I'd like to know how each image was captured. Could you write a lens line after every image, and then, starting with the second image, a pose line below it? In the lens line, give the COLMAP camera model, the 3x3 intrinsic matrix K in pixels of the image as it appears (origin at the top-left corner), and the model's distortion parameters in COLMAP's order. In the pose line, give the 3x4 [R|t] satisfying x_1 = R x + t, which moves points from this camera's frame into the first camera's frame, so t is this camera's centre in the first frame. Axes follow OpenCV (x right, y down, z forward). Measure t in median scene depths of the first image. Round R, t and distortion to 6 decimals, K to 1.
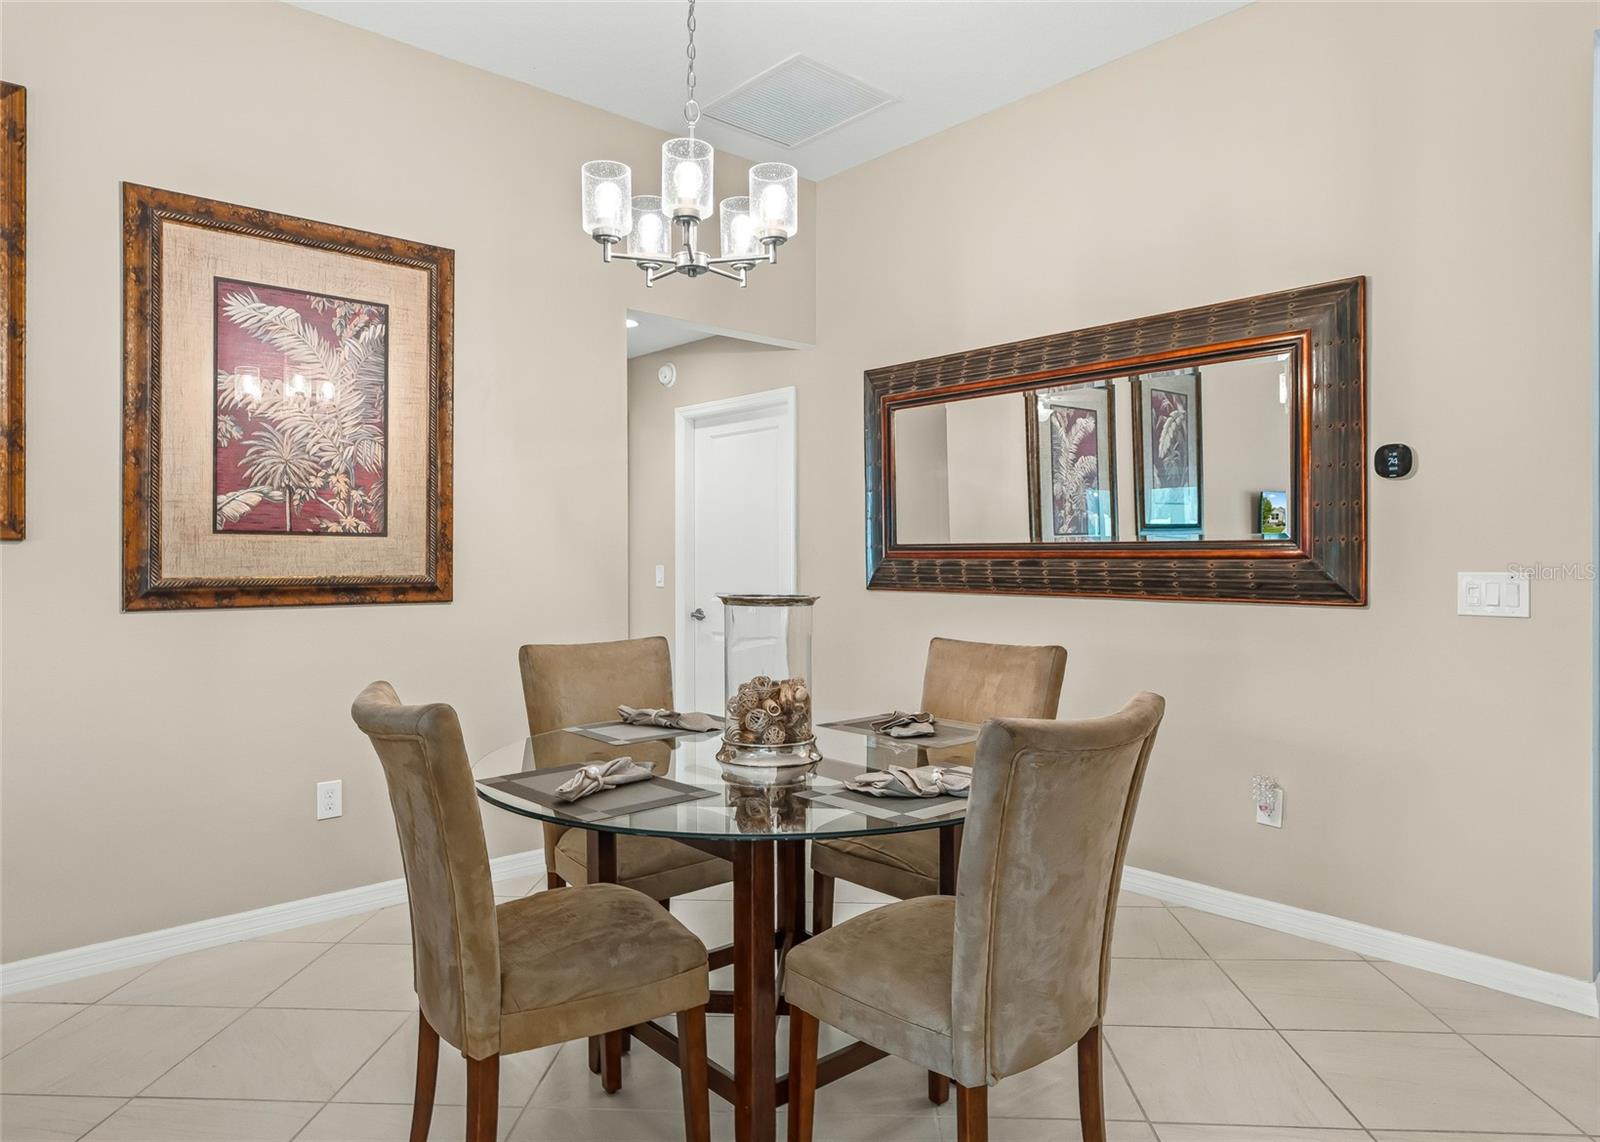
lens RADIAL K [[1012.0, 0, 800.0], [0, 1012.0, 571.0], [0, 0, 1]] dist [-0.000181, -0.000271]
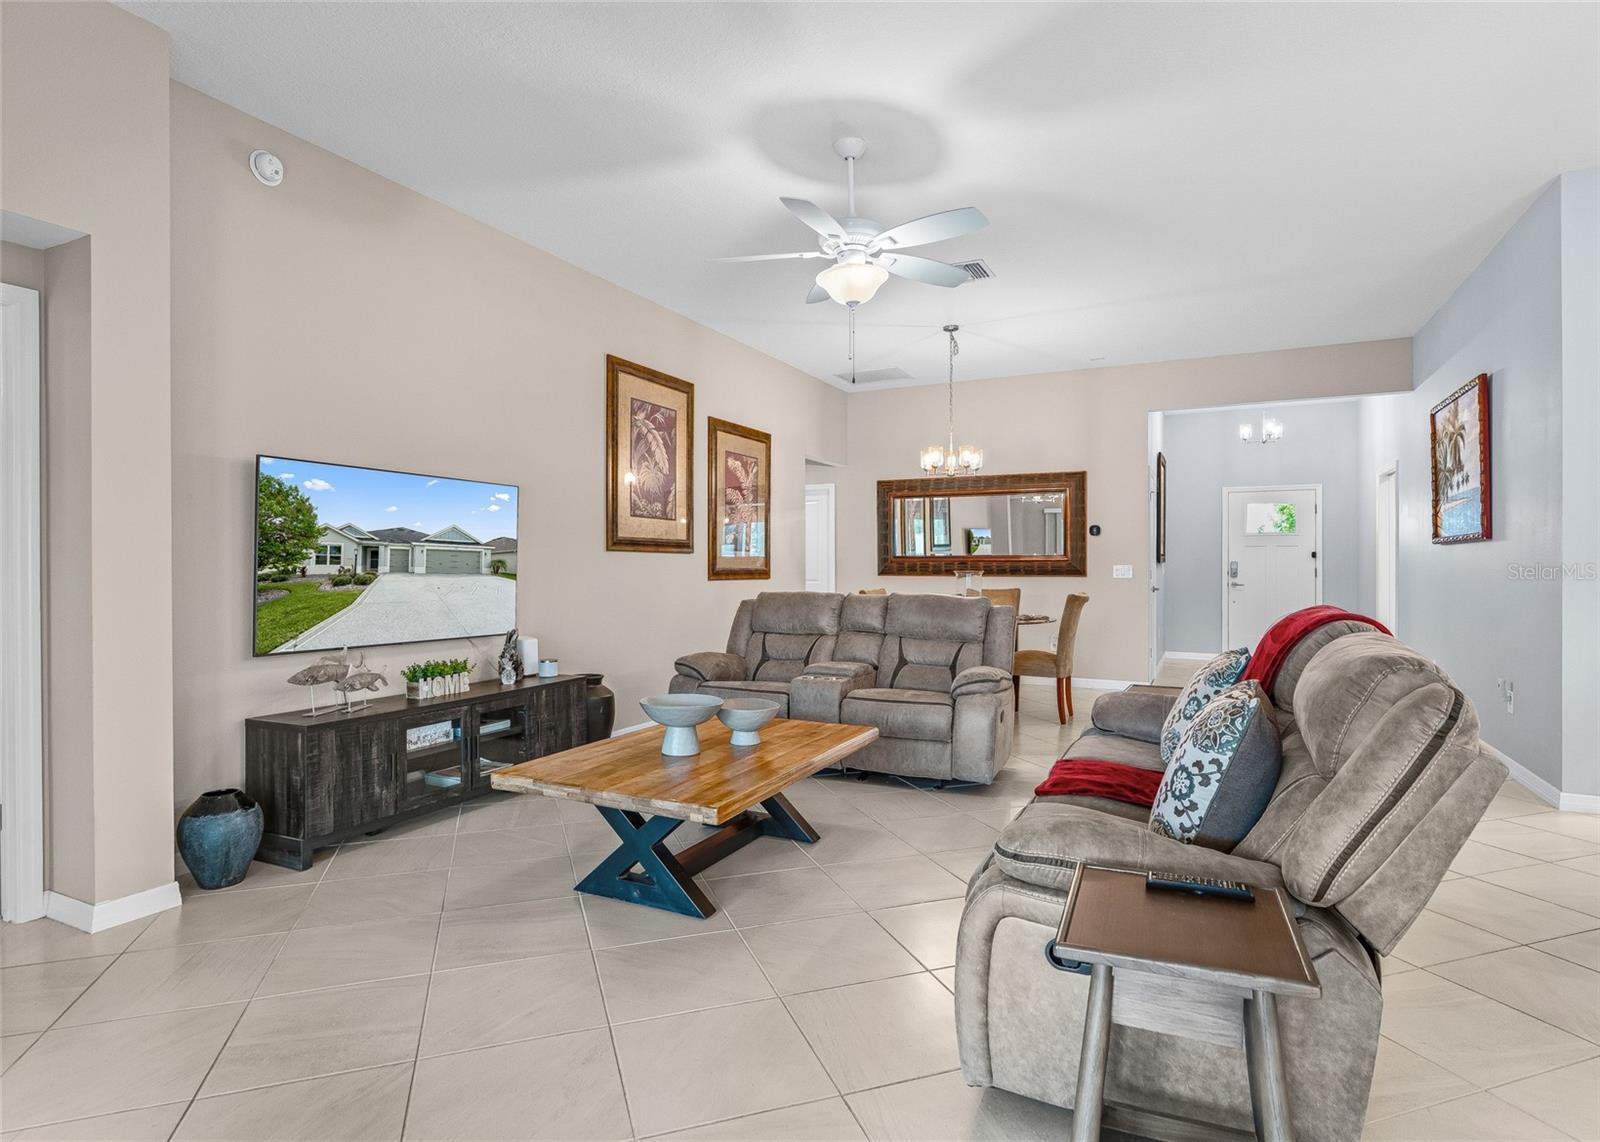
lens RADIAL K [[855.0, 0, 801.1], [0, 855.0, 579.2], [0, 0, 1]] dist [0.001998, 0.000262]
pose [[0.923949, -0.006023, 0.382469, -1.158429], [0.006267, 0.999980, 0.000608, 0.033194], [-0.382465, 0.001835, 0.923968, -1.010405]]
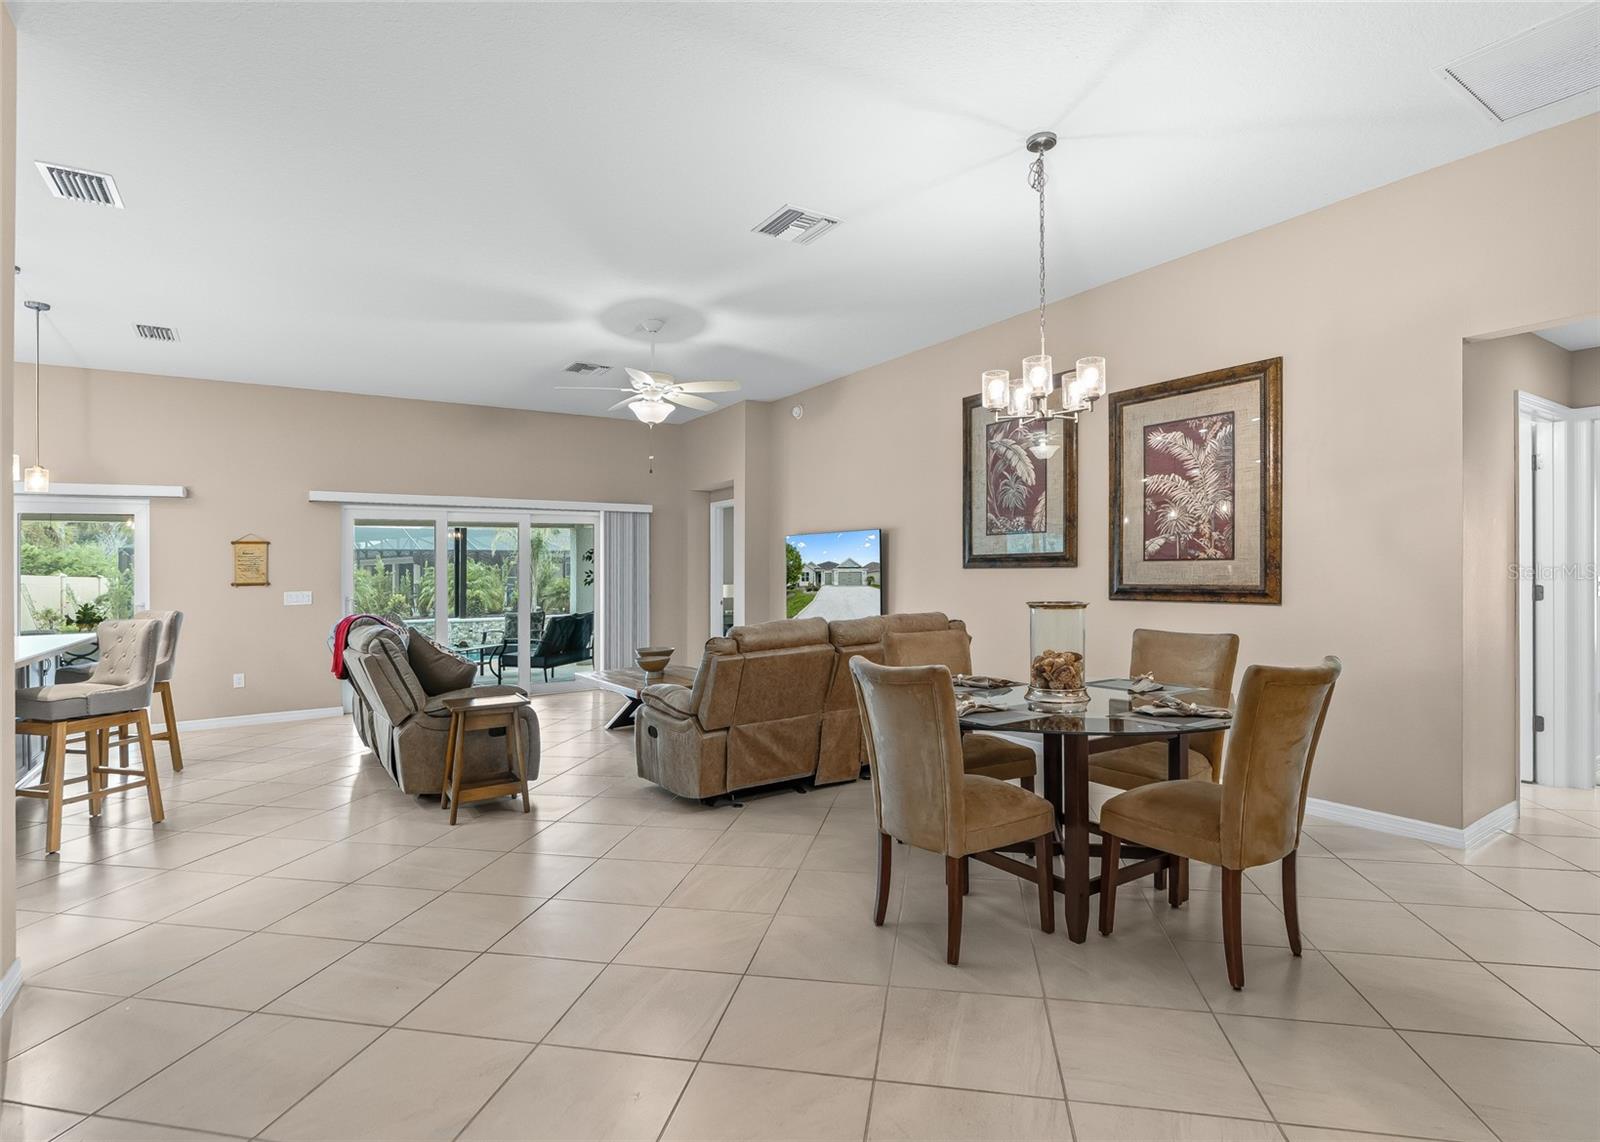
lens RADIAL K [[797.6, 0, 799.7], [0, 797.6, 569.3], [0, 0, 1]] dist [-0.001016, -0.000069]
pose [[-0.122736, -0.001861, -0.992438, 0.928988], [-0.000135, 0.999998, -0.001858, -0.017869], [0.992439, -0.000095, -0.122736, 0.509686]]
